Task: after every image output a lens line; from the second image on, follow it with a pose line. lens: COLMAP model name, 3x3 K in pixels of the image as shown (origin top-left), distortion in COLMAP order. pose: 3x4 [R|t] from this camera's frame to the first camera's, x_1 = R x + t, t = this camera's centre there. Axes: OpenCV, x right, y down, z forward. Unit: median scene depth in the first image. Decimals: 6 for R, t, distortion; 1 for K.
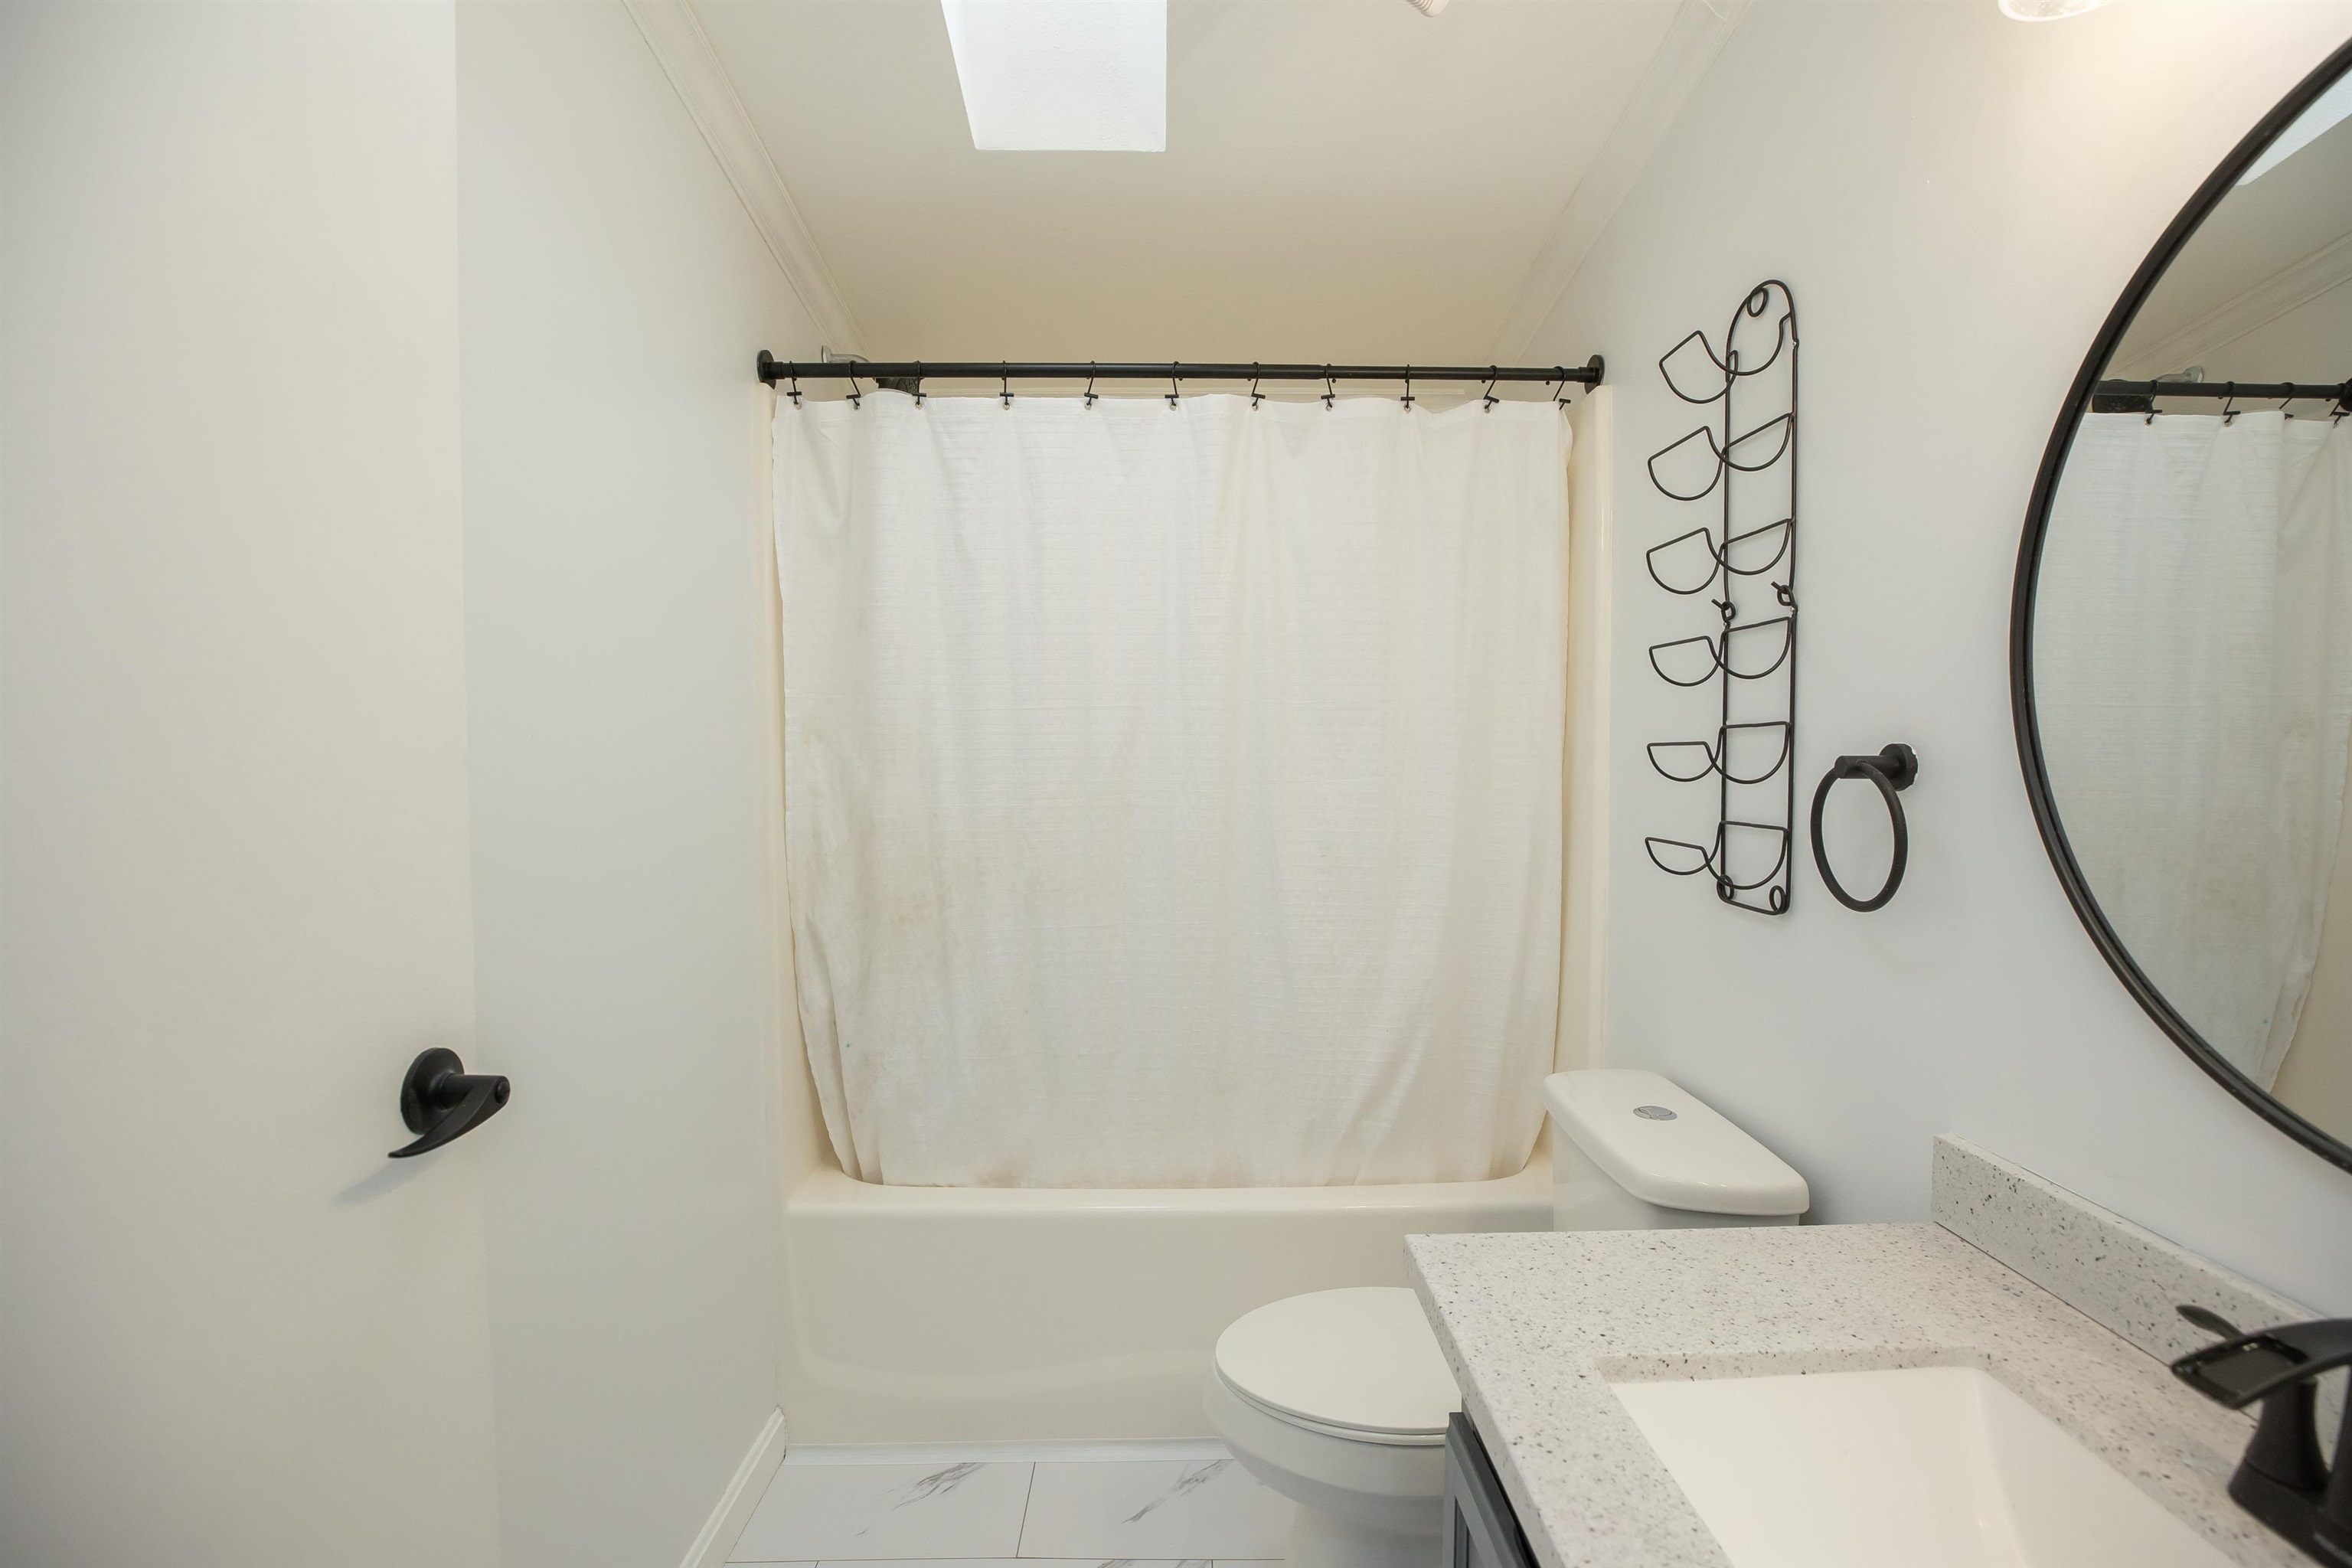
lens RADIAL K [[1087.9, 0, 1191.4], [0, 1087.9, 790.6], [0, 0, 1]] dist [-0.045613, 0.014205]
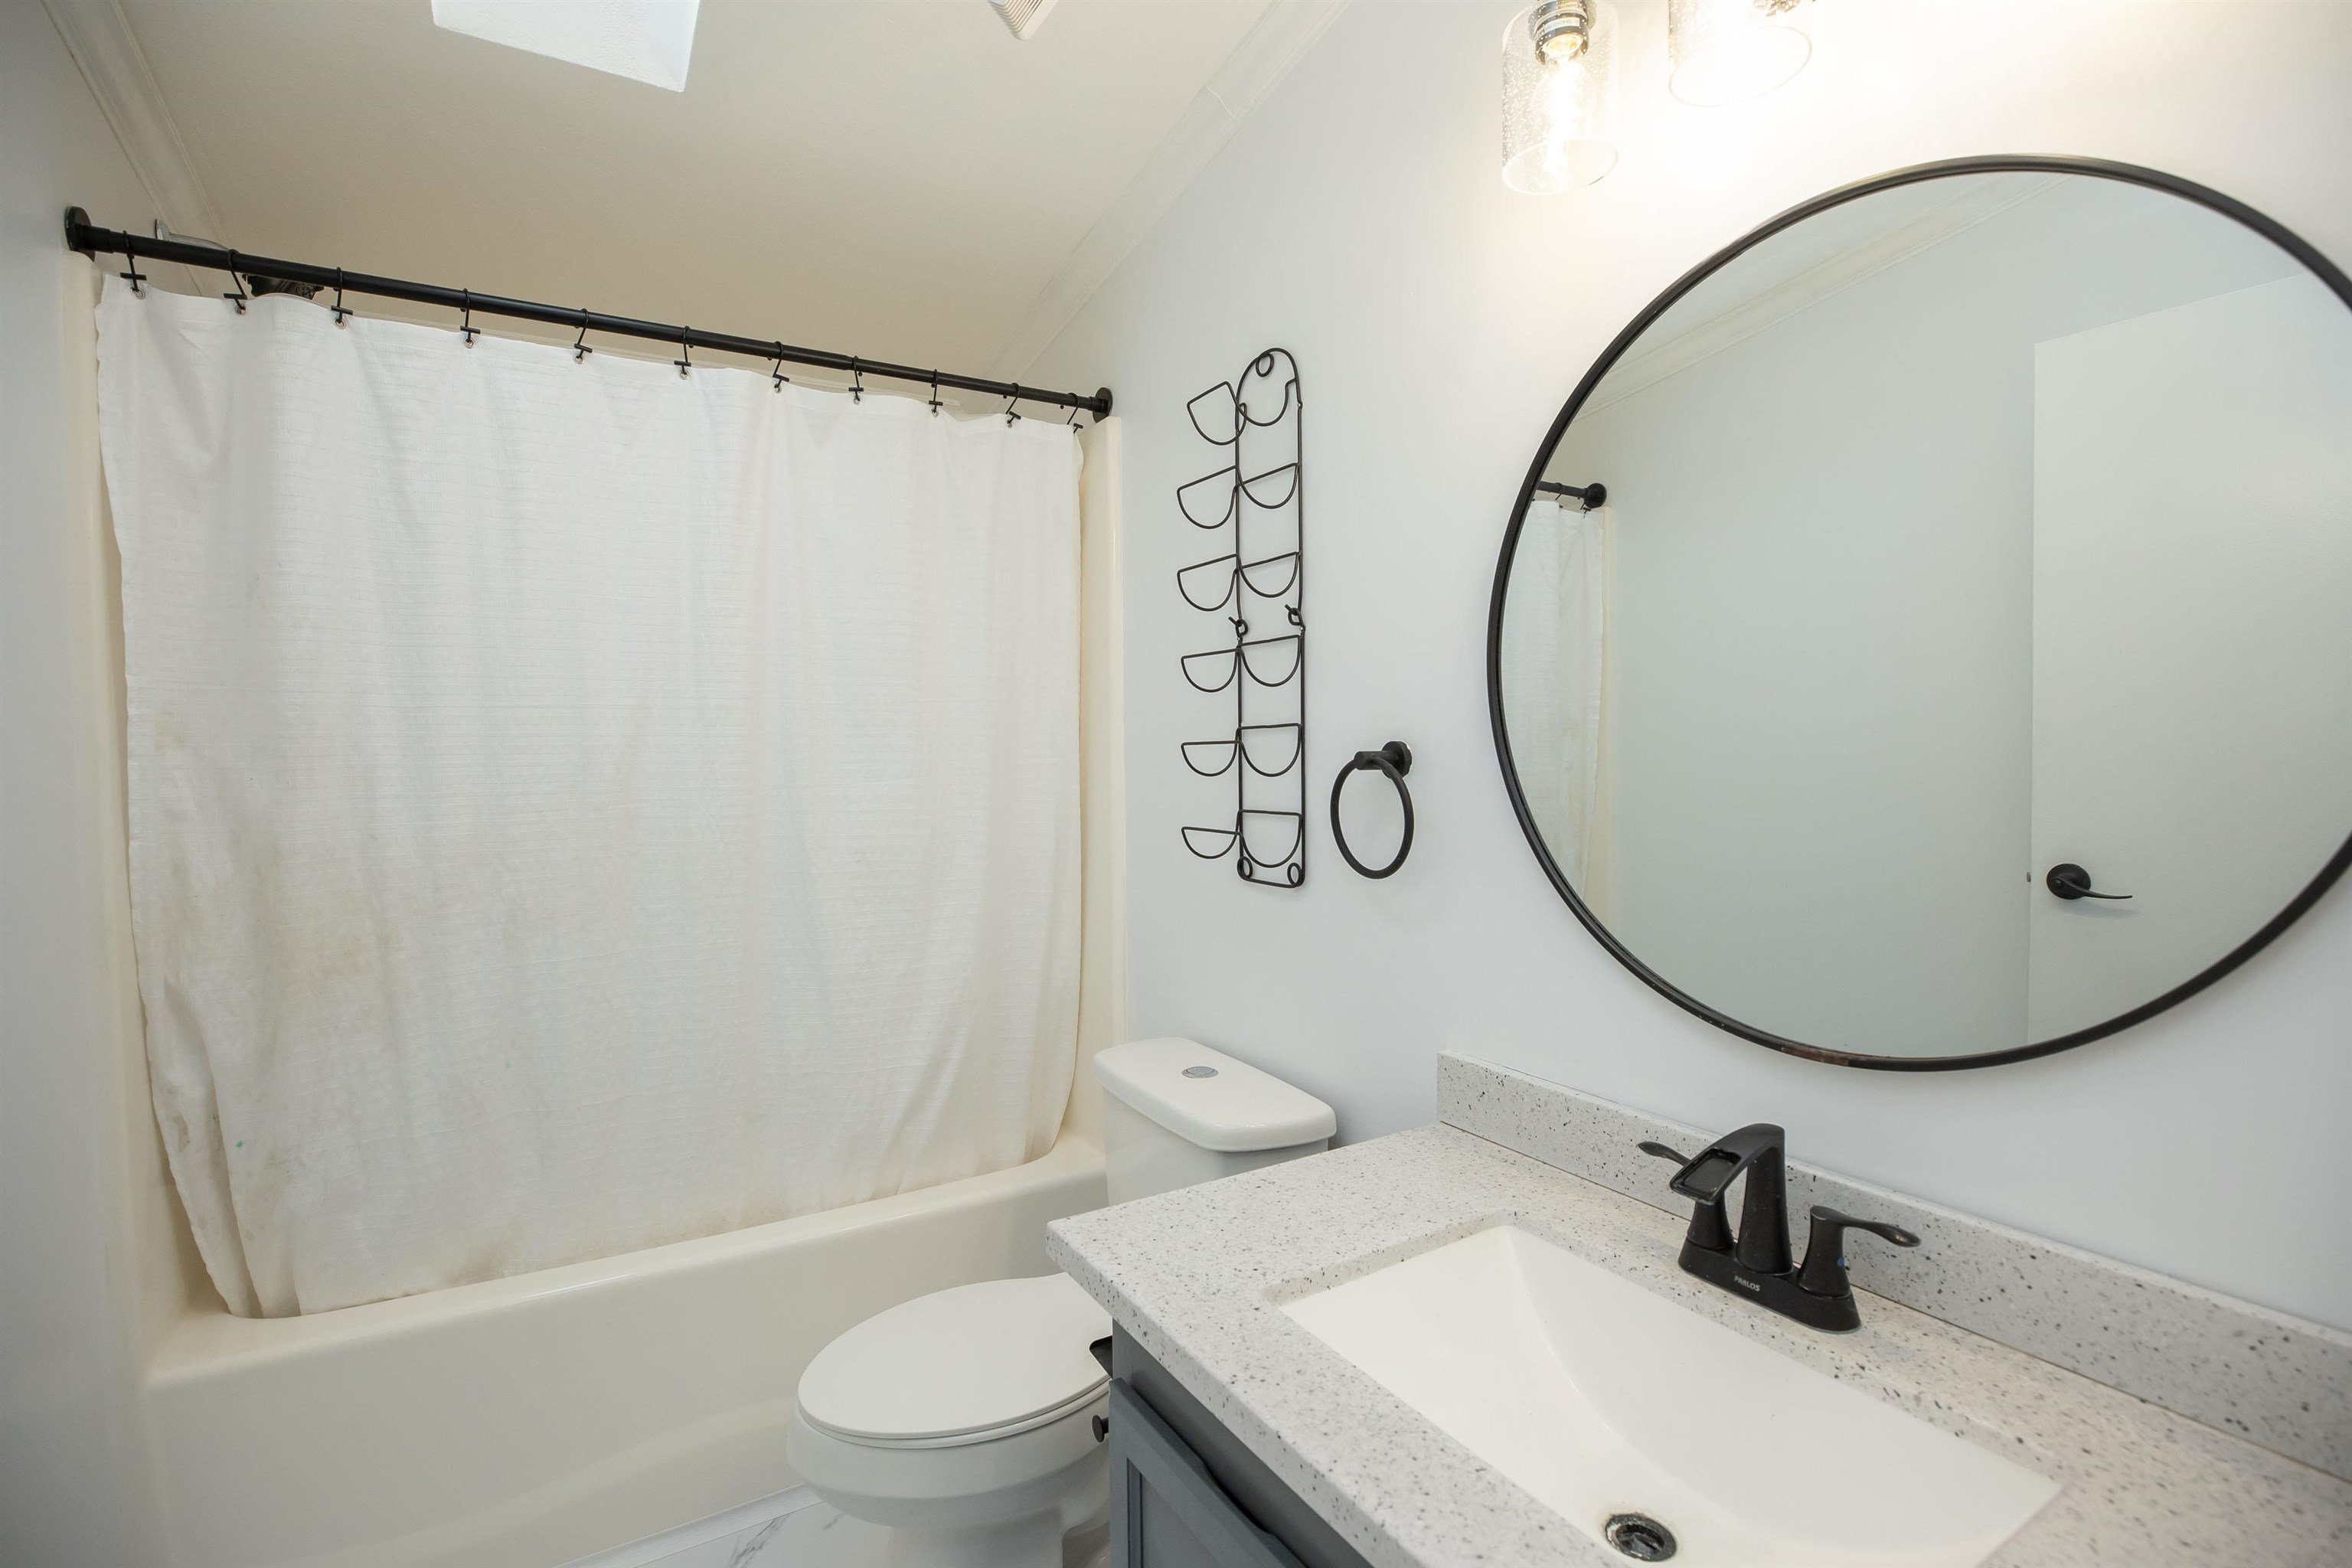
lens RADIAL K [[1068.8, 0, 1176.0], [0, 1068.8, 784.0], [0, 0, 1]] dist [-0.044964, 0.013823]
pose [[0.868640, -0.022575, 0.494929, -0.106073], [0.027131, 0.999630, -0.002021, 0.000936], [-0.494700, 0.015184, 0.868931, 0.034189]]
